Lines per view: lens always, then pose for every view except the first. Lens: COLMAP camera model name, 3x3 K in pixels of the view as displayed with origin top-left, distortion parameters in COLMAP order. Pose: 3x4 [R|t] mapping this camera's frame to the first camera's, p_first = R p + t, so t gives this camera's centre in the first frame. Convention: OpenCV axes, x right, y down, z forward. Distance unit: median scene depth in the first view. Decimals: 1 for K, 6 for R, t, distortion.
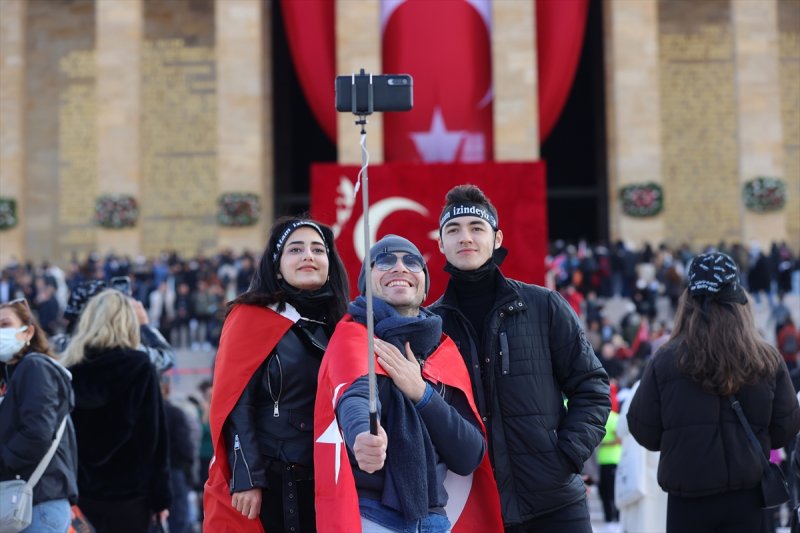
lens RADIAL K [[2213.0, 0, 400.0], [0, 2213.0, 266.5], [0, 0, 1]] dist [-0.097175, -0.808375]
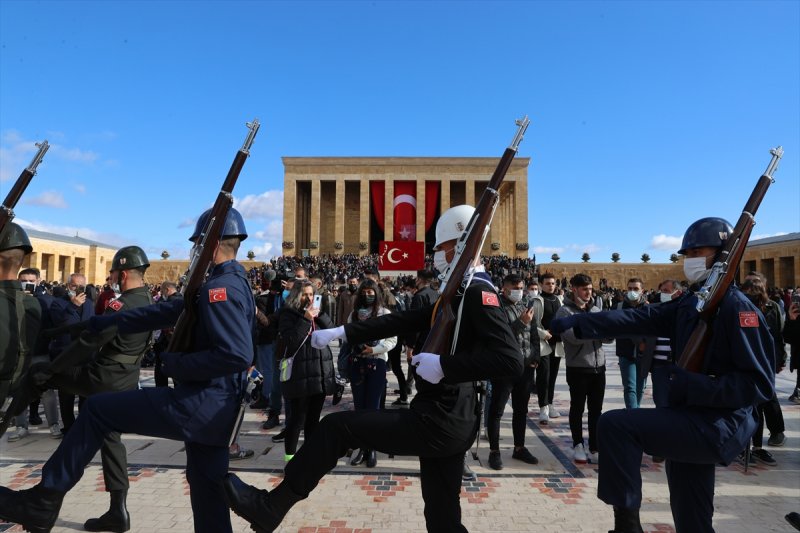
lens RADIAL K [[550.2, 0, 400.0], [0, 550.2, 266.5], [0, 0, 1]] dist [-0.108257, 0.087885]
pose [[0.999571, 0.028644, 0.006046, 0.001675], [-0.028850, 0.998890, 0.037236, -0.027383], [-0.004973, -0.037395, 0.999288, -0.221544]]
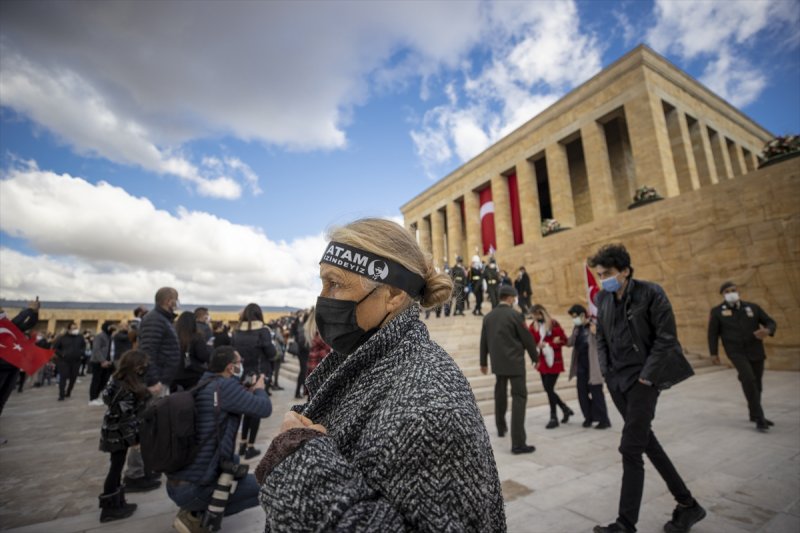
lens RADIAL K [[365.9, 0, 400.0], [0, 365.9, 266.5], [0, 0, 1]] dist [-0.044299, 0.014955]
pose [[0.503733, -0.166041, -0.847752, 0.447750], [0.101201, 0.985939, -0.132973, 0.032032], [0.857911, -0.018810, 0.513453, 0.563808]]
